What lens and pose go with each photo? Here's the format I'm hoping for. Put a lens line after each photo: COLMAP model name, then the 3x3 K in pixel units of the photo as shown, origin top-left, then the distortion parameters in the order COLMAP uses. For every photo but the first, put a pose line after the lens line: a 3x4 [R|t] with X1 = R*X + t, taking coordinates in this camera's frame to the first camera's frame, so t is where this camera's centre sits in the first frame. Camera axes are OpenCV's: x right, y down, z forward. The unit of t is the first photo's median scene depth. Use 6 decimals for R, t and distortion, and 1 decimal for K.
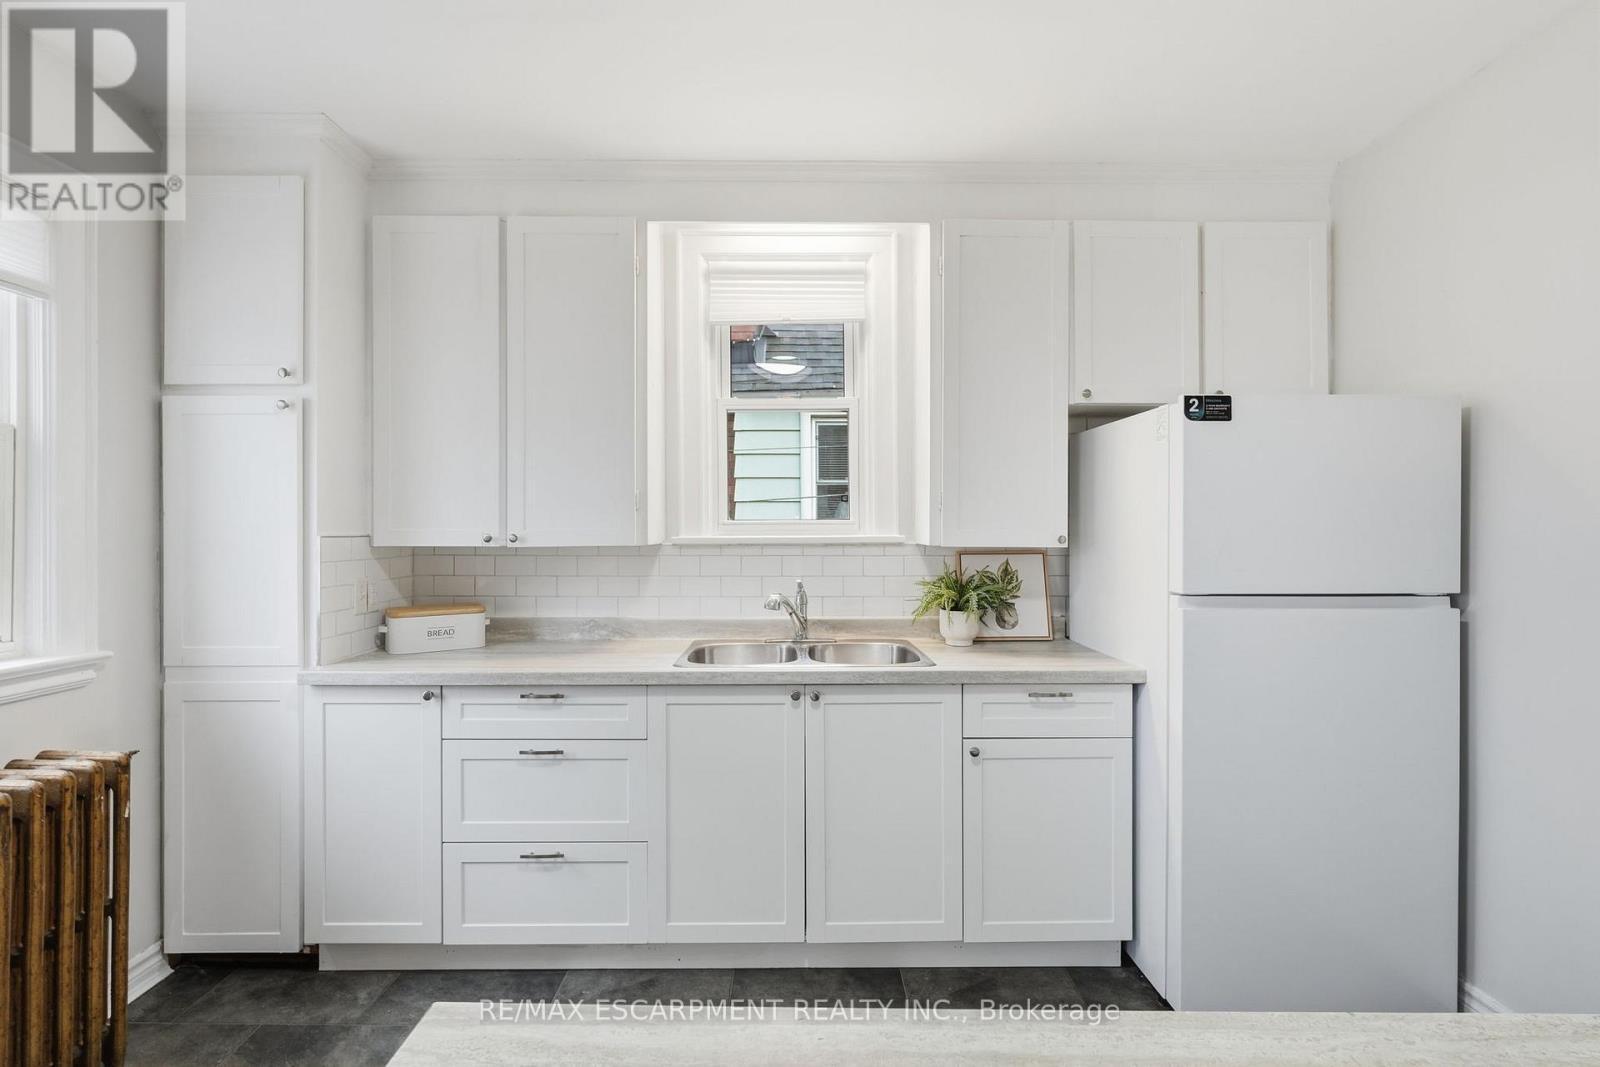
lens RADIAL K [[702.2, 0, 794.1], [0, 702.2, 533.1], [0, 0, 1]] dist [-0.016482, 0.005860]
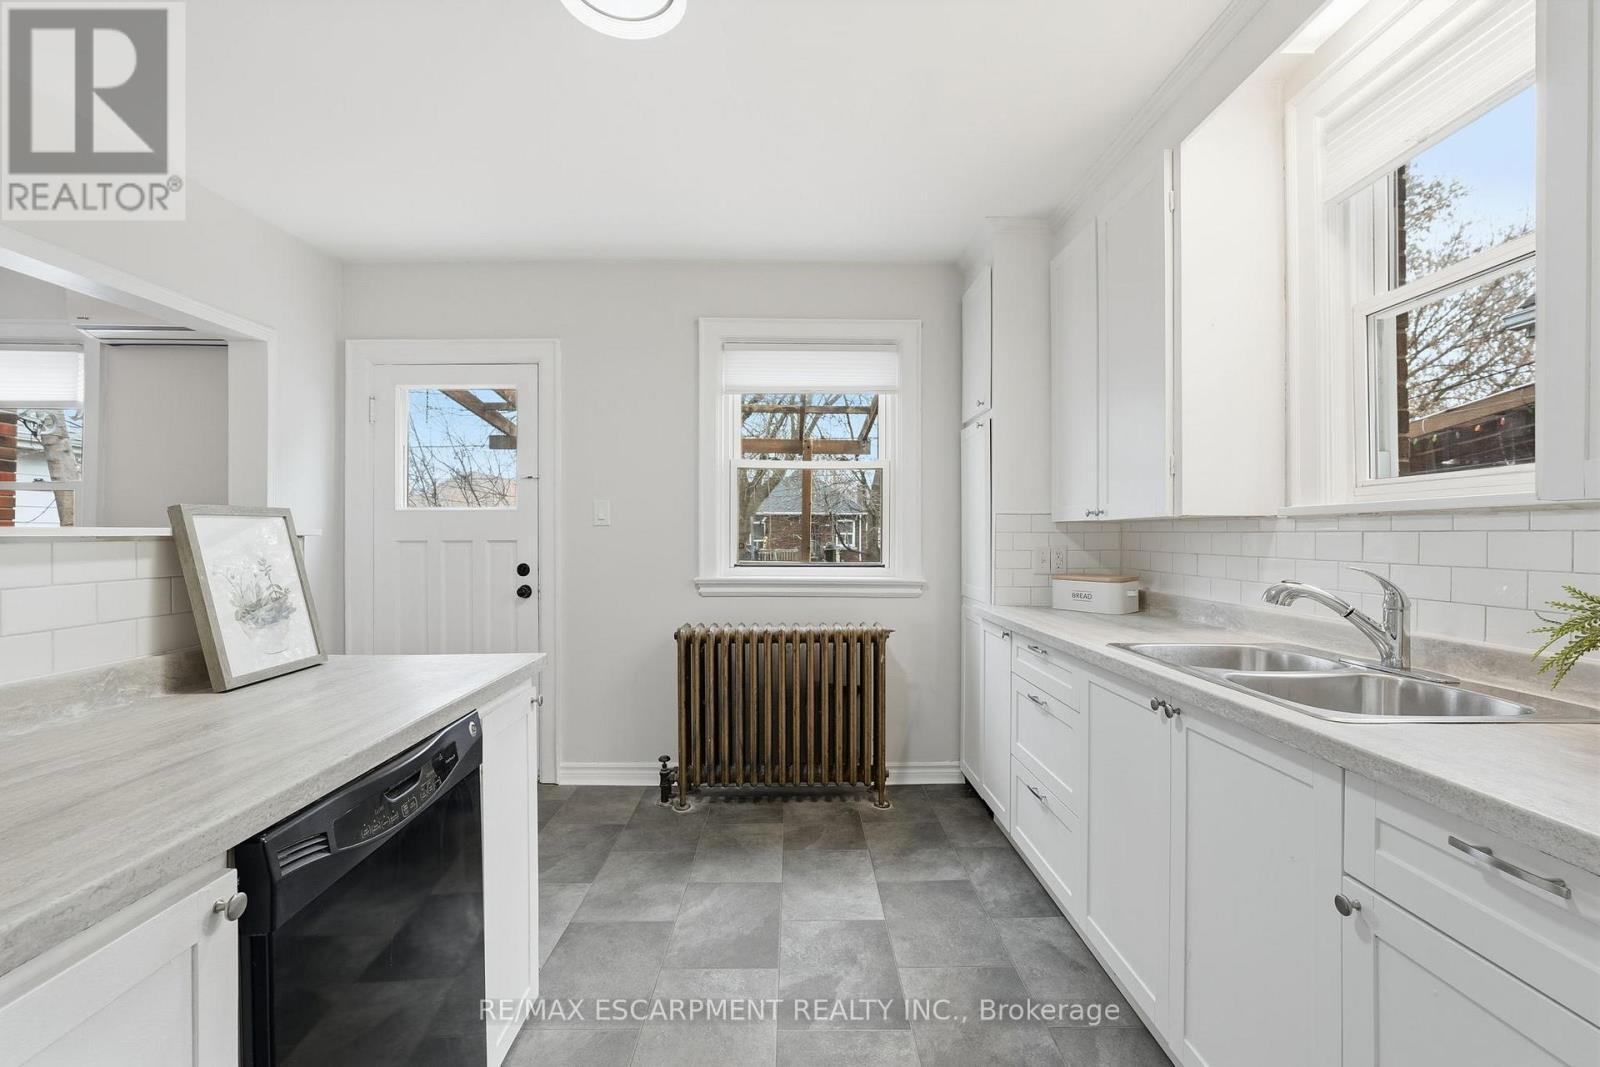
lens RADIAL K [[702.2, 0, 794.2], [0, 702.2, 534.1], [0, 0, 1]] dist [-0.016482, 0.005860]
pose [[0.010207, 0.002343, -0.999945, 0.631997], [-0.002933, 0.999993, 0.002313, 0.038498], [0.999944, 0.002909, 0.010214, 0.500308]]
